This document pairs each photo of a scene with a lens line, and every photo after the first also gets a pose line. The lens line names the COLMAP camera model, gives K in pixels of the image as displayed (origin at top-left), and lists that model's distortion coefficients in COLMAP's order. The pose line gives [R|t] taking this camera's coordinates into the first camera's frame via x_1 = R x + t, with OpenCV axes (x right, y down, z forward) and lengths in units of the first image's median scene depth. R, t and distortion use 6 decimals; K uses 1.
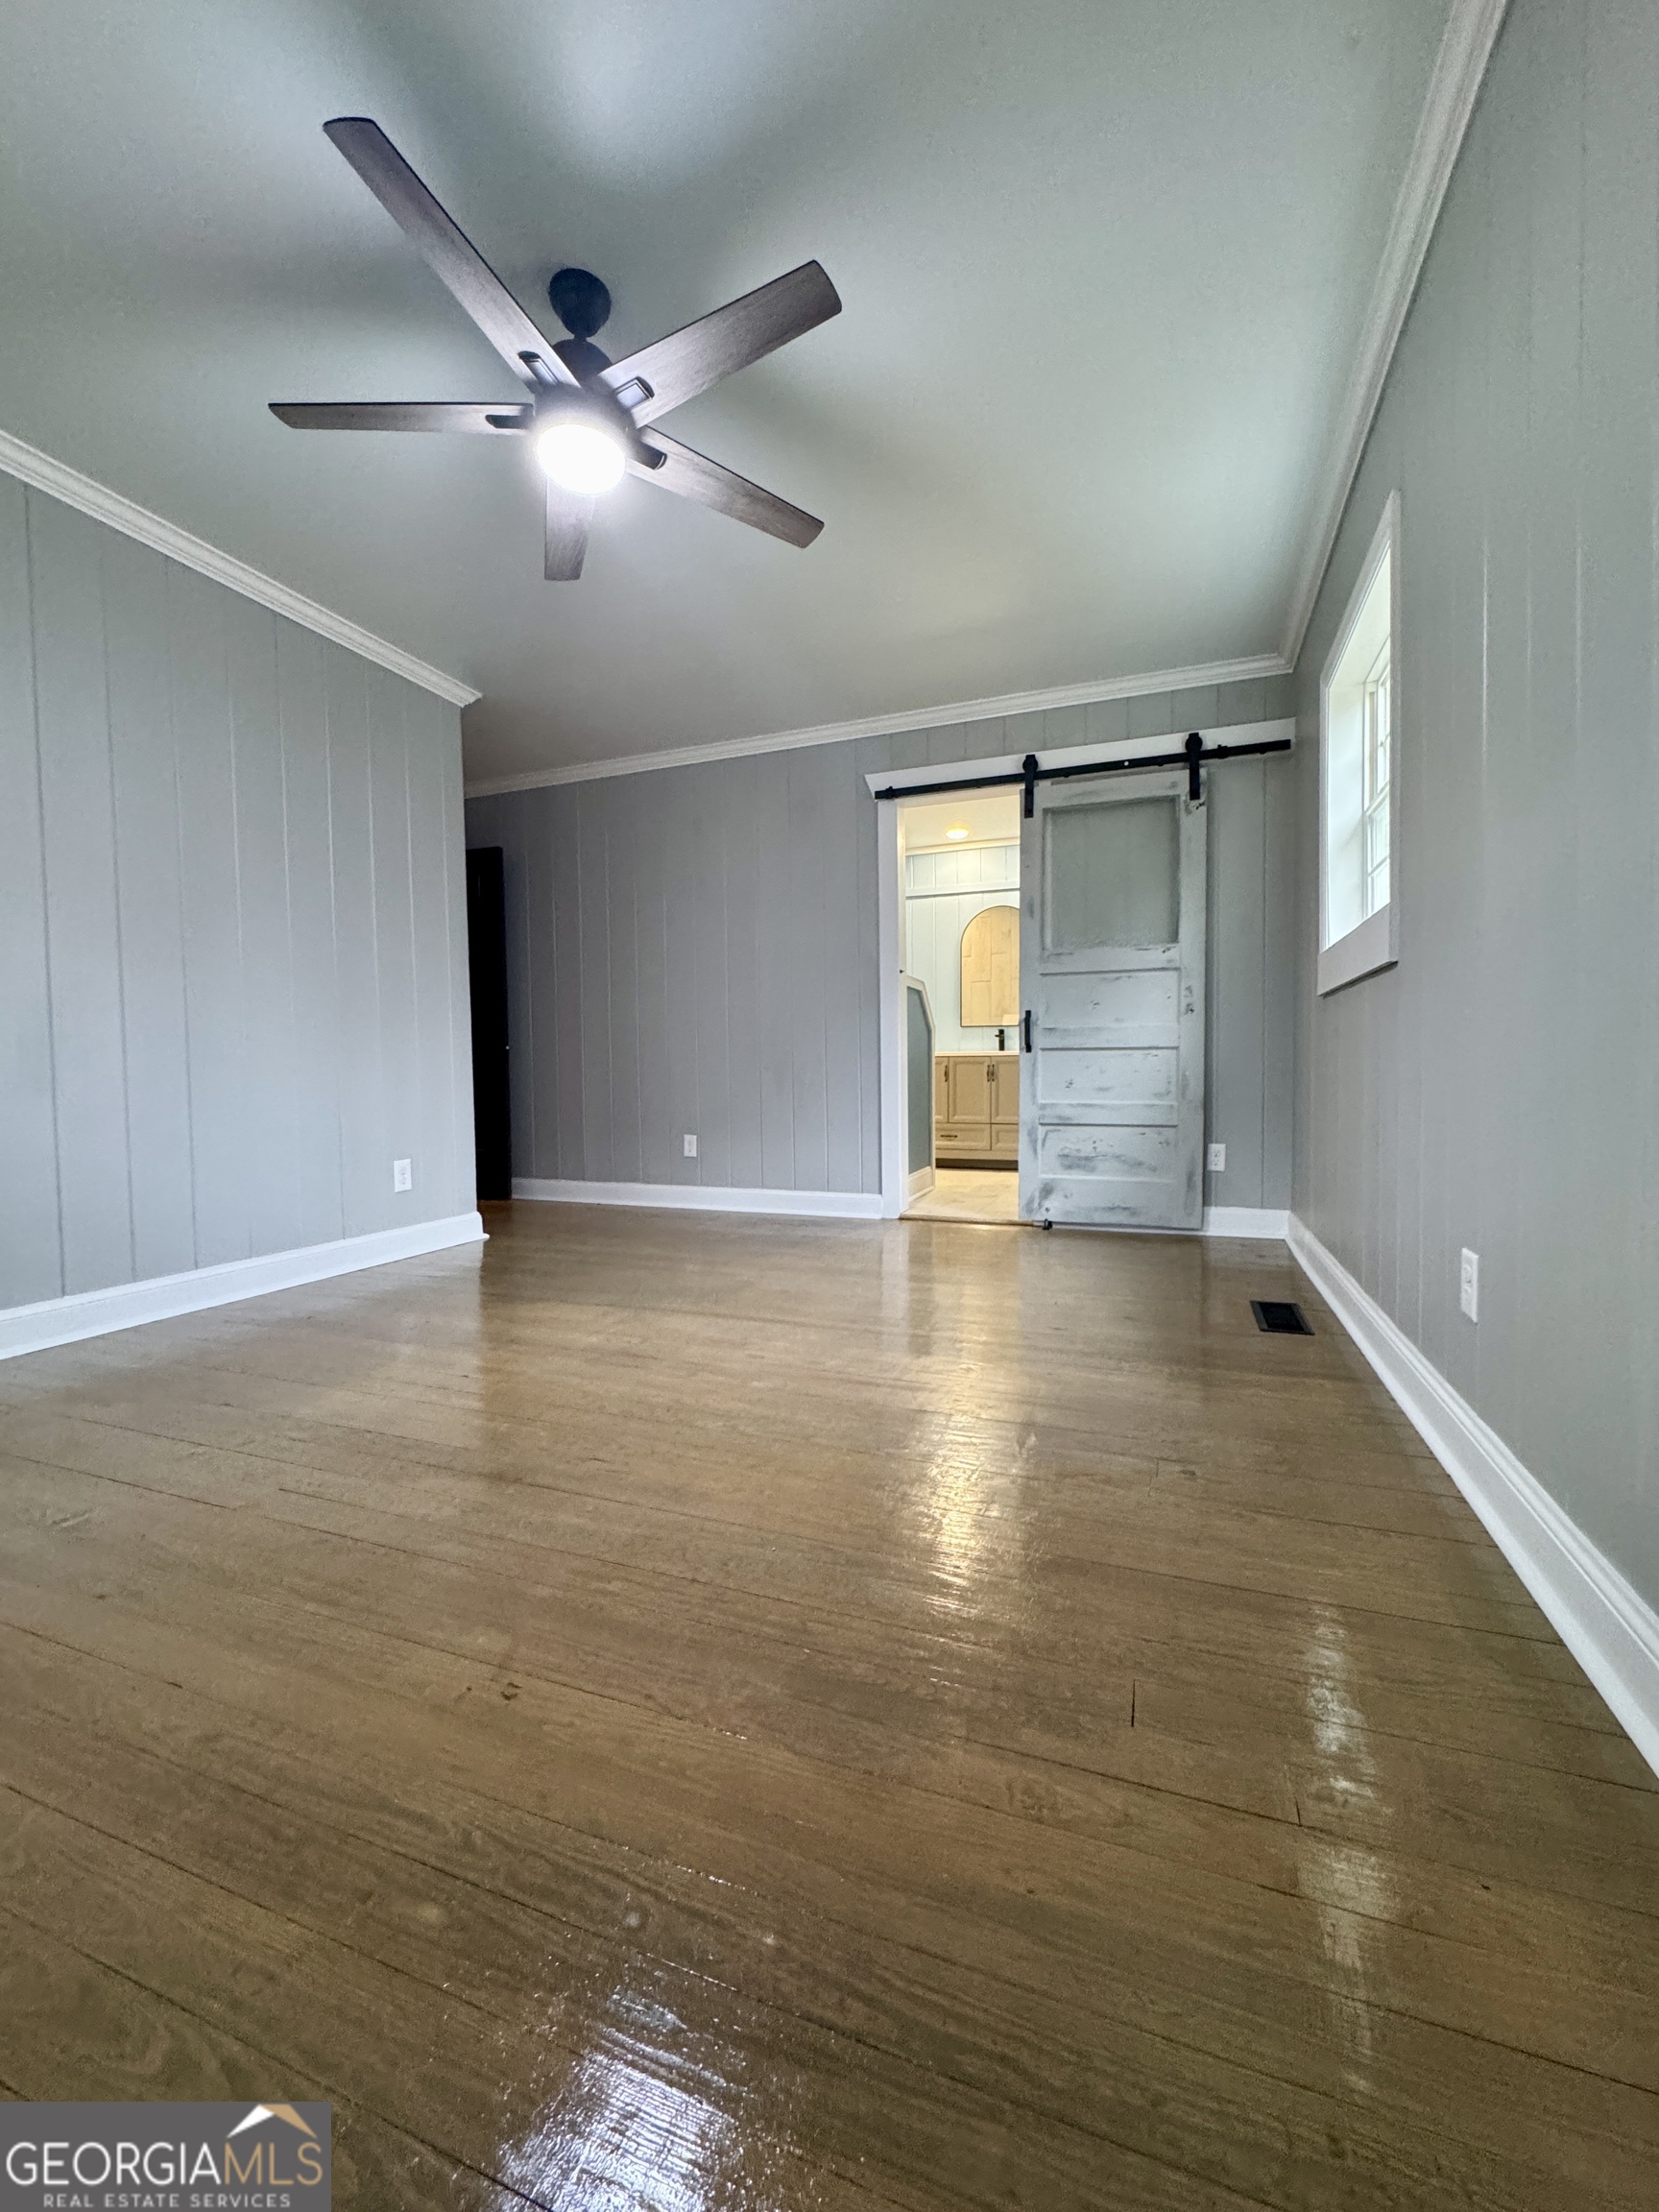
lens RADIAL K [[877.9, 0, 829.5], [0, 877.9, 1106.0], [0, 0, 1]] dist [-0.002621, 0.000395]
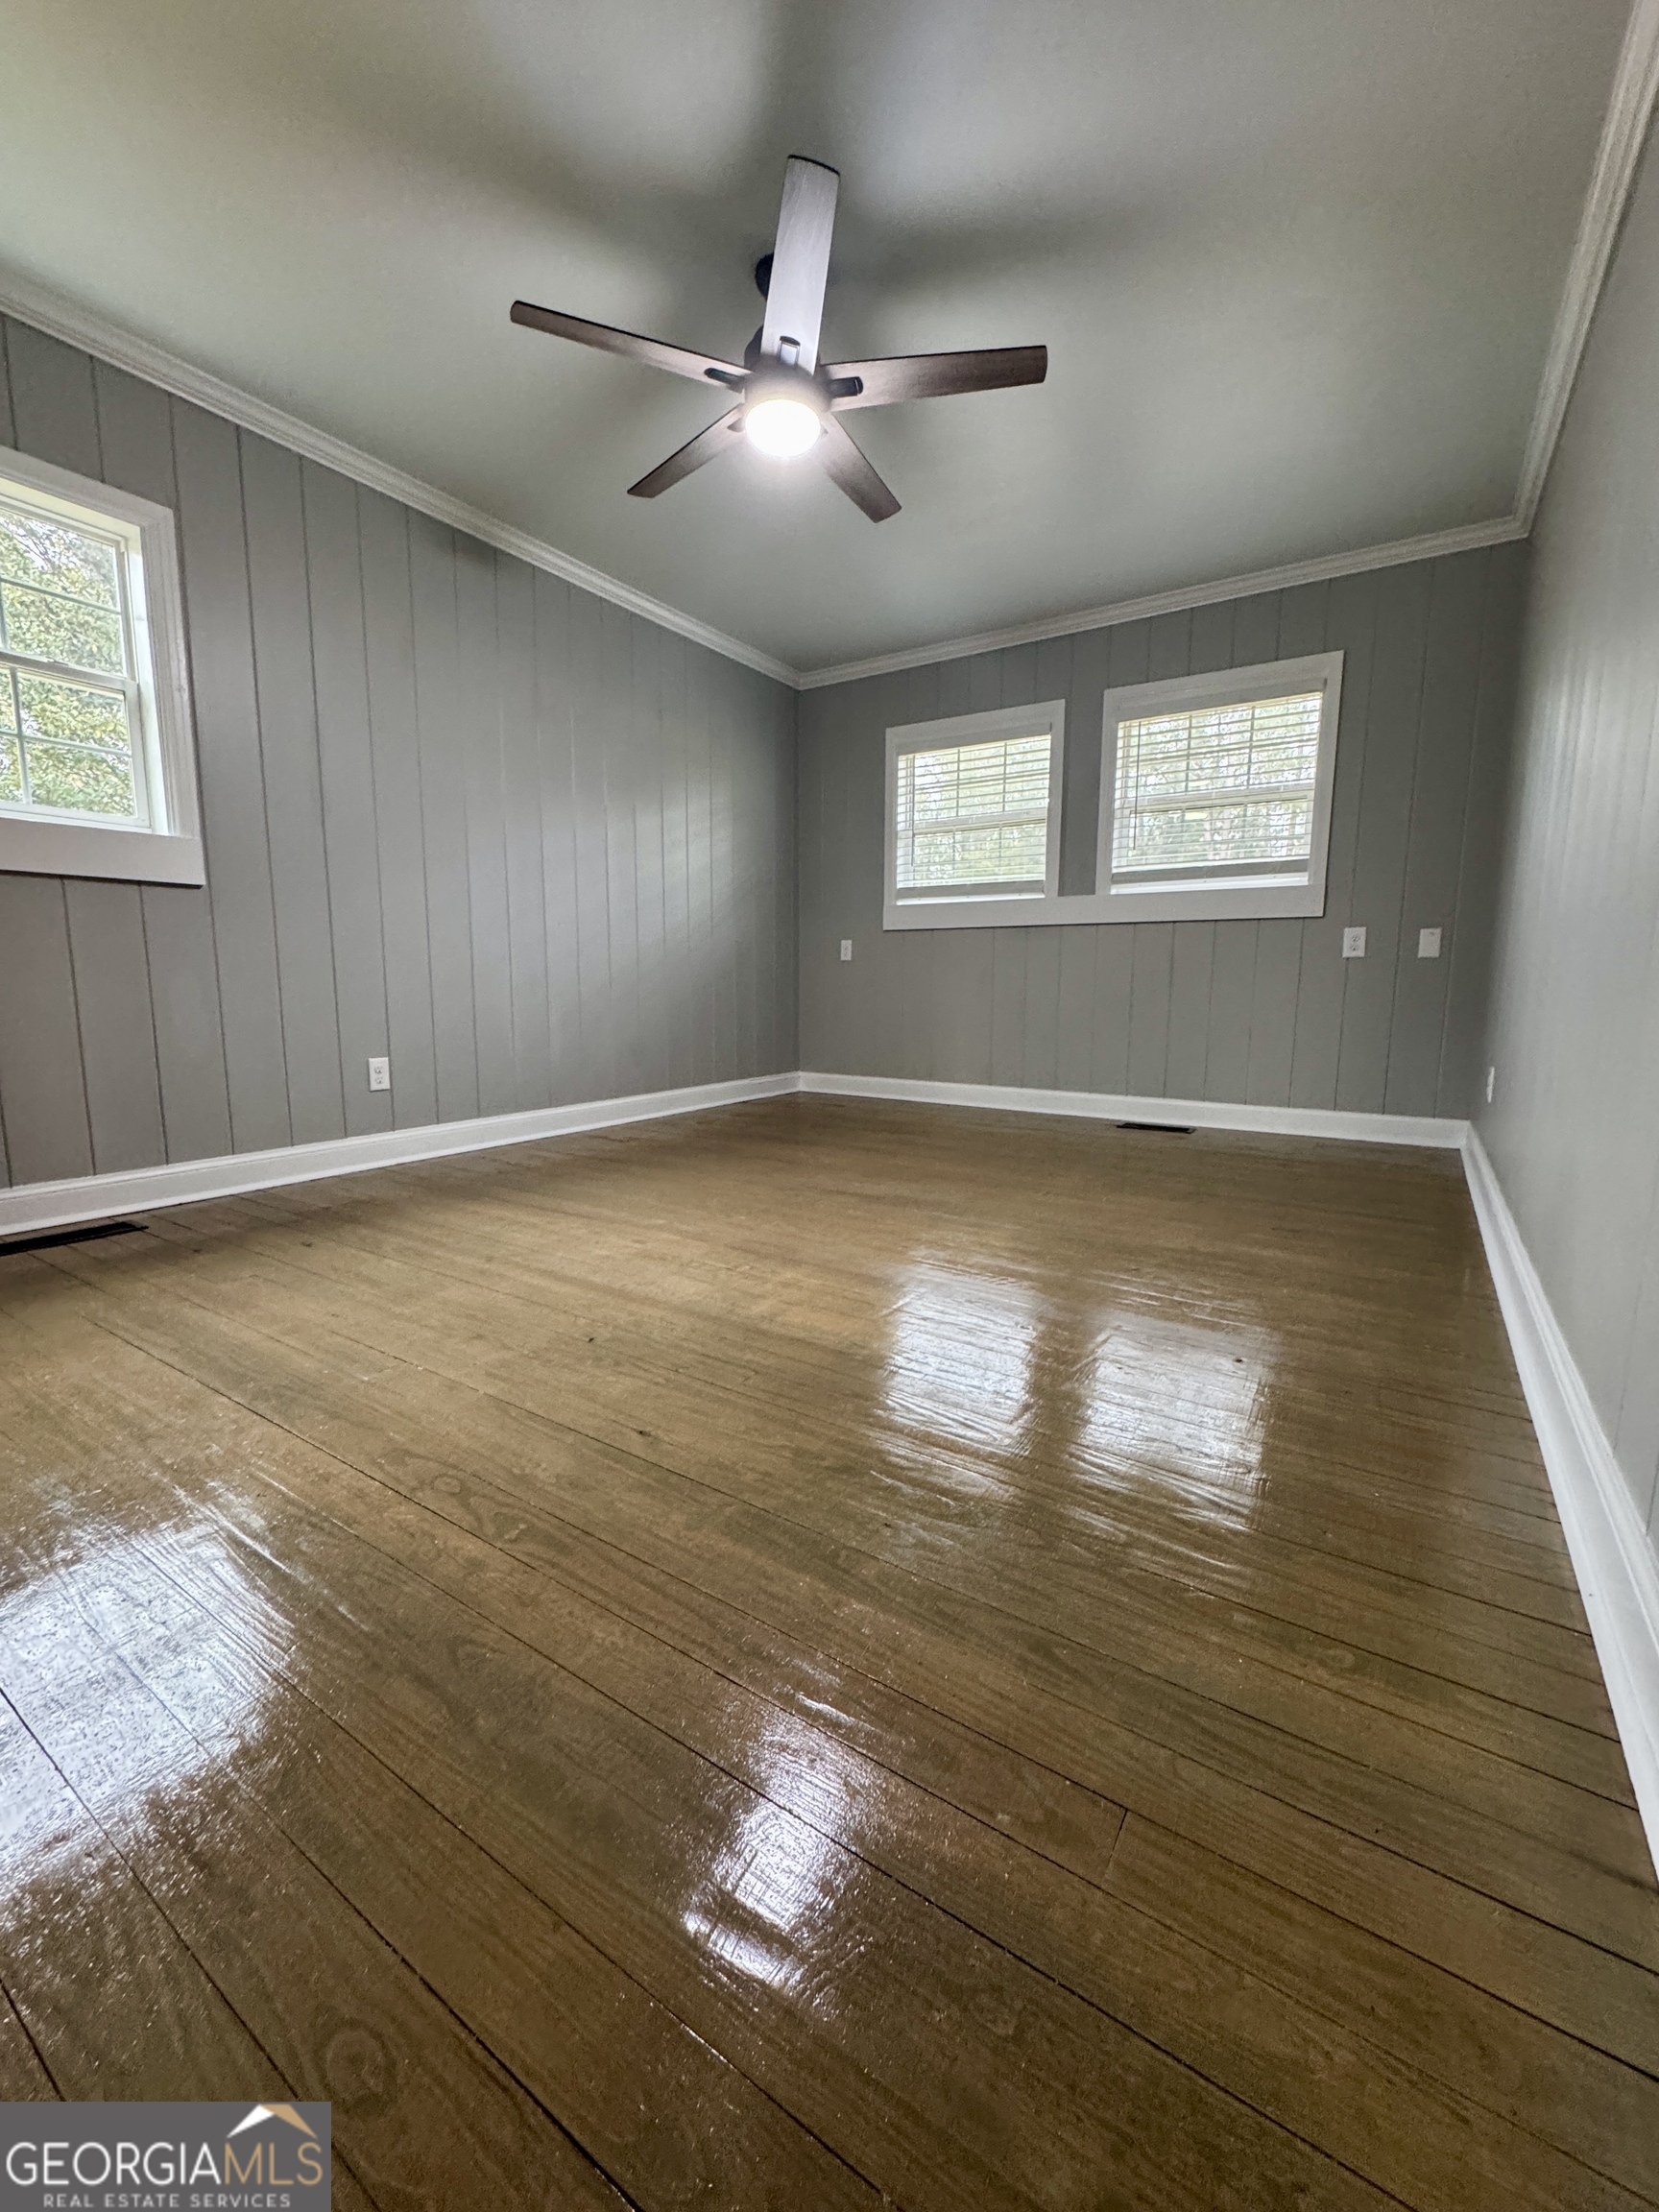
lens RADIAL K [[877.9, 0, 829.5], [0, 877.9, 1106.0], [0, 0, 1]] dist [-0.002621, 0.000395]
pose [[-0.977698, -0.030581, 0.207779, -0.479488], [0.005878, 0.984970, 0.172627, -0.049080], [-0.209935, 0.169998, -0.962823, 1.785931]]
